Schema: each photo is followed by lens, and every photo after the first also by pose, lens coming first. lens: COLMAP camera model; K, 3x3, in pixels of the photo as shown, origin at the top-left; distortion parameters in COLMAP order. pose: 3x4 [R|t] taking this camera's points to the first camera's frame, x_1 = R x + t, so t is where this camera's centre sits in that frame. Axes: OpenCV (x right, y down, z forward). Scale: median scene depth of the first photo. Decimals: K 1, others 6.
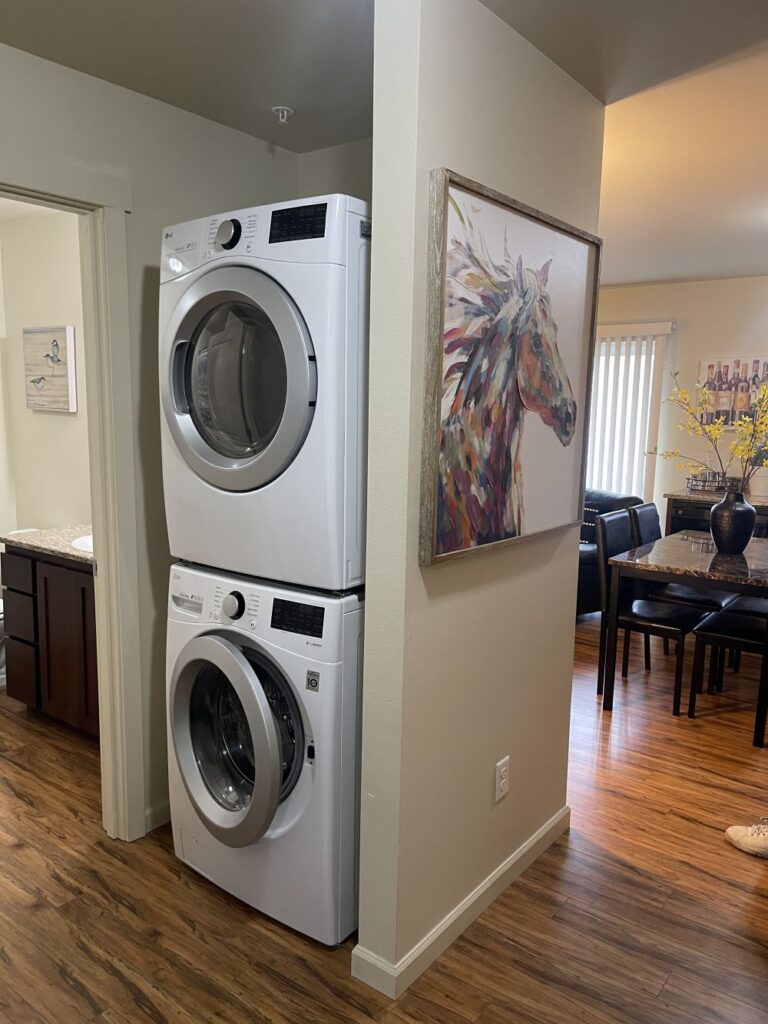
lens RADIAL K [[771.2, 0, 371.7], [0, 771.2, 518.6], [0, 0, 1]] dist [0.057115, -0.070838]
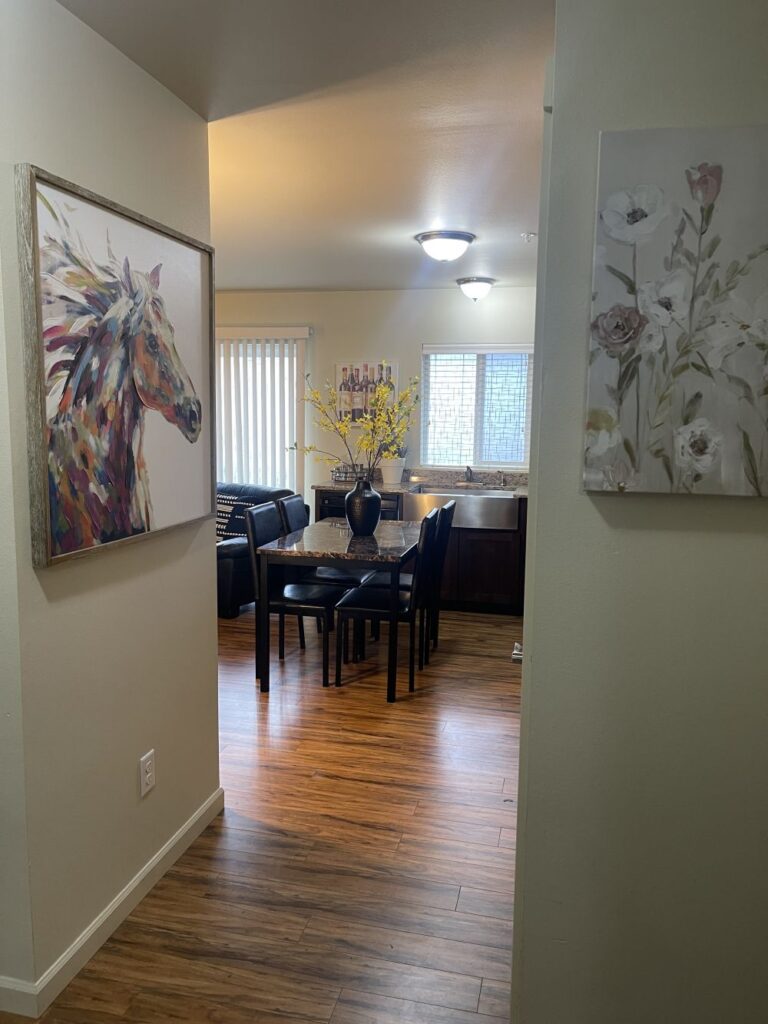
lens RADIAL K [[771.2, 0, 377.8], [0, 771.2, 509.4], [0, 0, 1]] dist [0.057115, -0.070838]
pose [[0.912539, -0.058764, 0.404745, 0.052411], [0.062960, 0.998012, 0.002950, 0.008724], [-0.404114, 0.022790, 0.914425, -0.054591]]
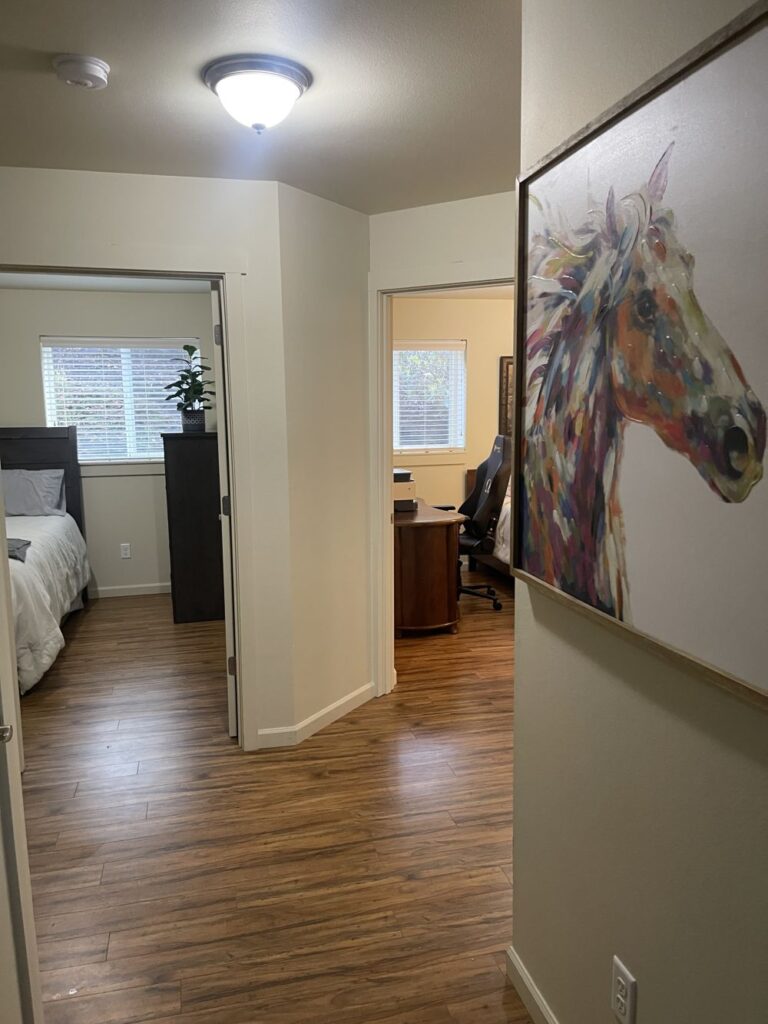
lens RADIAL K [[771.2, 0, 377.2], [0, 771.2, 517.6], [0, 0, 1]] dist [0.057115, -0.070838]
pose [[-0.622256, 0.102109, -0.776126, 0.758112], [-0.112433, 0.969519, 0.217696, -0.165866], [0.774697, 0.222725, -0.591809, 1.146763]]
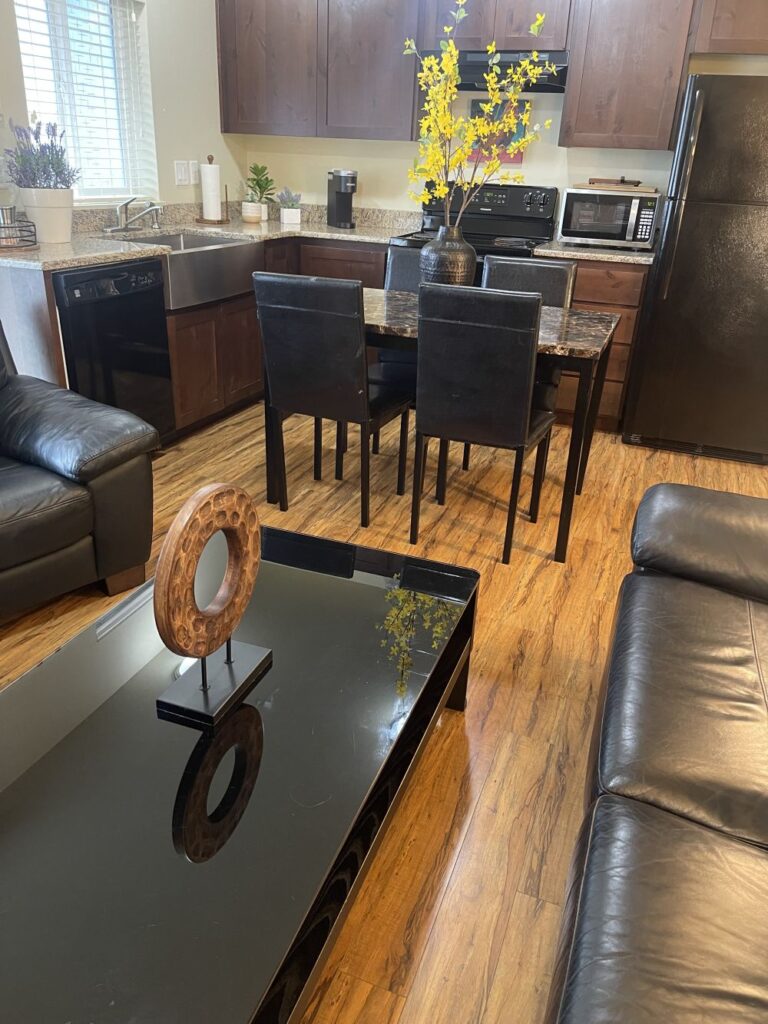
lens RADIAL K [[771.2, 0, 377.7], [0, 771.2, 520.2], [0, 0, 1]] dist [0.057115, -0.070838]
pose [[-0.290570, -0.430769, 0.854405, -0.413227], [0.091153, 0.876409, 0.472862, -0.240205], [-0.952502, 0.215281, -0.215392, 2.193478]]
